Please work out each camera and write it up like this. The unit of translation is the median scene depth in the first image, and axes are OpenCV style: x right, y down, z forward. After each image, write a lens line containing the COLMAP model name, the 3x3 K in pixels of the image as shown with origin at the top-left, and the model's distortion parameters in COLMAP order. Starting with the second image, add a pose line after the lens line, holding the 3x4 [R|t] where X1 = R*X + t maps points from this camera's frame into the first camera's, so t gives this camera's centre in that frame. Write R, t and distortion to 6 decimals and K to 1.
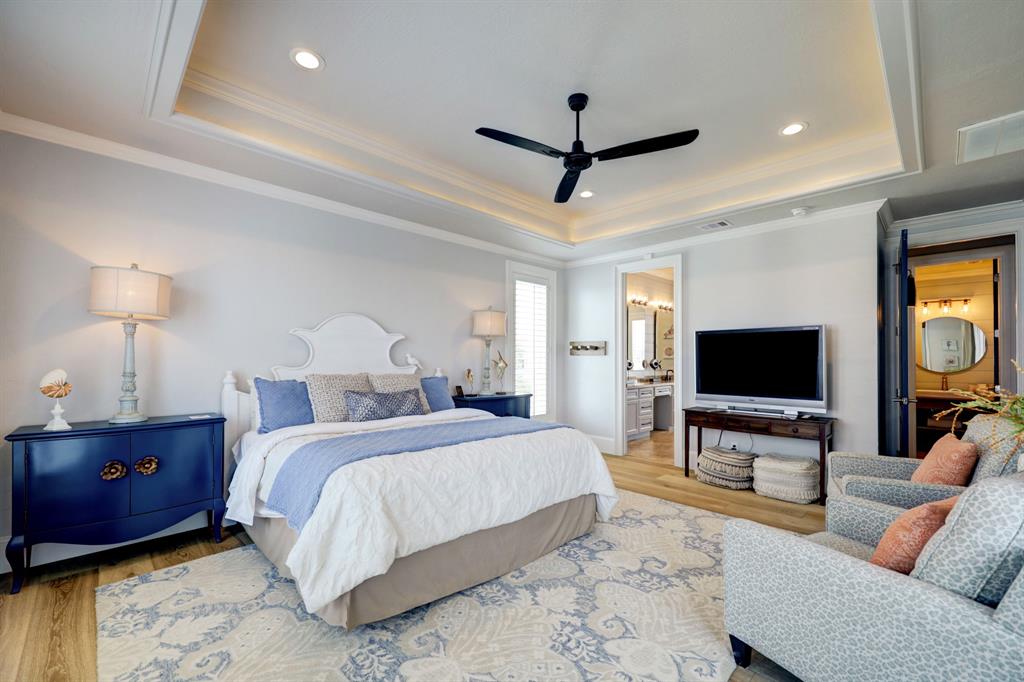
lens RADIAL K [[426.5, 0, 516.1], [0, 426.5, 348.7], [0, 0, 1]] dist [0.005000, -0.000377]
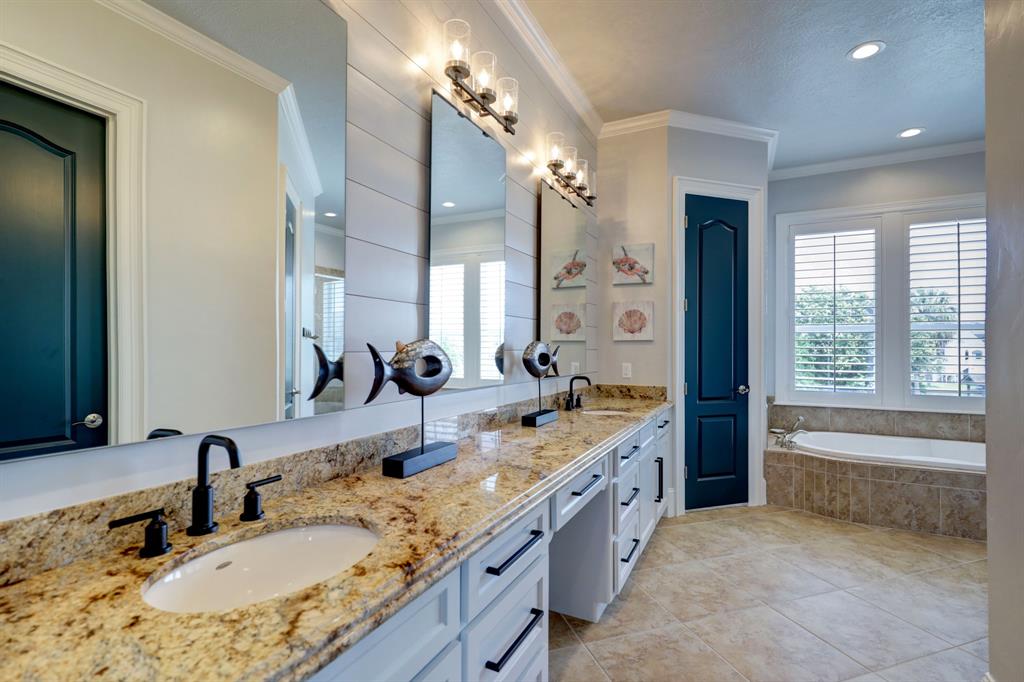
lens RADIAL K [[431.3, 0, 512.2], [0, 431.3, 341.5], [0, 0, 1]] dist [-0.000047, -0.000015]
pose [[0.952810, 0.004456, 0.303535, 0.223146], [-0.010564, 0.999773, 0.018483, 0.019556], [-0.303383, -0.020817, 0.952641, 0.738878]]
